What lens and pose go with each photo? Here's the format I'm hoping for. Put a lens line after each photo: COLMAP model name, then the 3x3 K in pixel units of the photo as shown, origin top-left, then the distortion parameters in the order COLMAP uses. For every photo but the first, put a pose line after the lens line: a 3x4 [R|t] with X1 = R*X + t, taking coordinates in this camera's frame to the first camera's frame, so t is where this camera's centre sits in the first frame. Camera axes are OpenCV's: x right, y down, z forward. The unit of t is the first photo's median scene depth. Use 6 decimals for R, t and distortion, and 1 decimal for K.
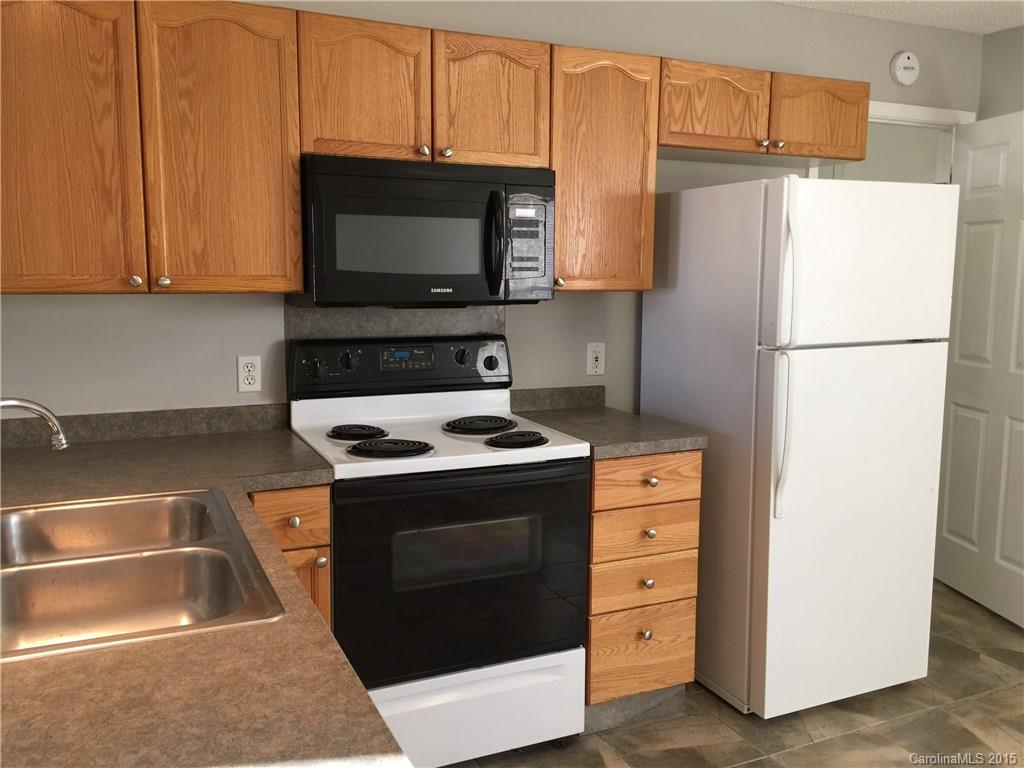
lens RADIAL K [[874.6, 0, 513.9], [0, 874.6, 381.5], [0, 0, 1]] dist [0.067730, -0.085385]
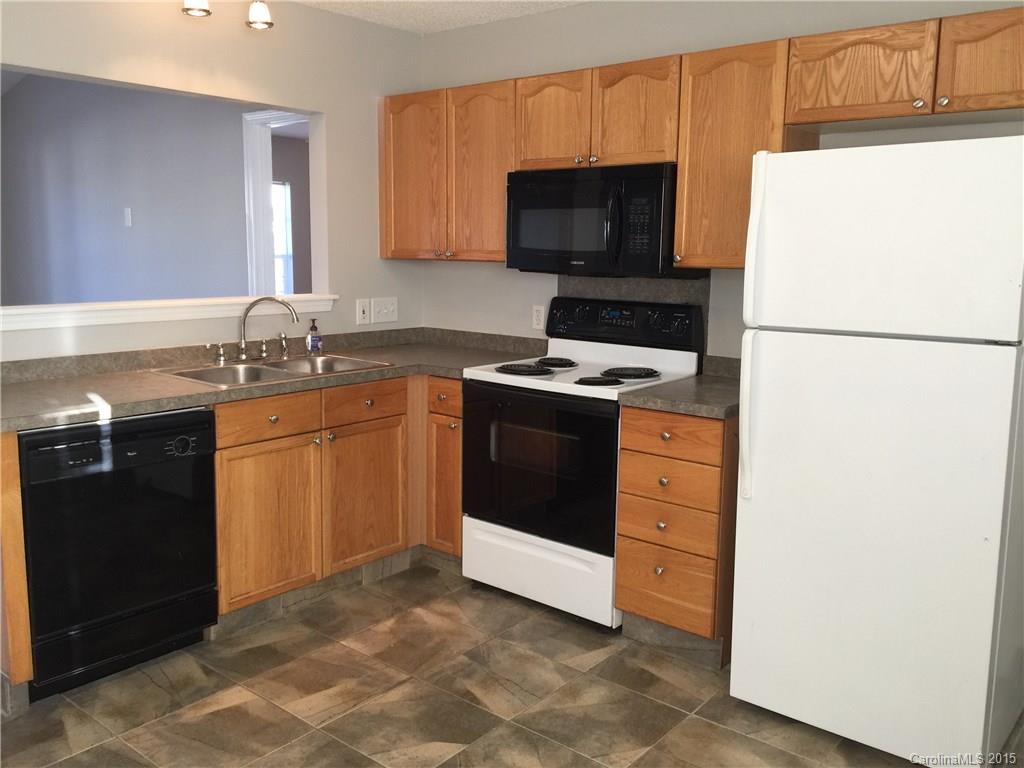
lens RADIAL K [[874.6, 0, 512.0], [0, 874.6, 384.1], [0, 0, 1]] dist [0.067730, -0.085385]
pose [[0.423518, 0.140610, -0.894909, 1.045620], [-0.126902, 0.987348, 0.095077, -0.033103], [0.896955, 0.073299, 0.436004, 0.315292]]
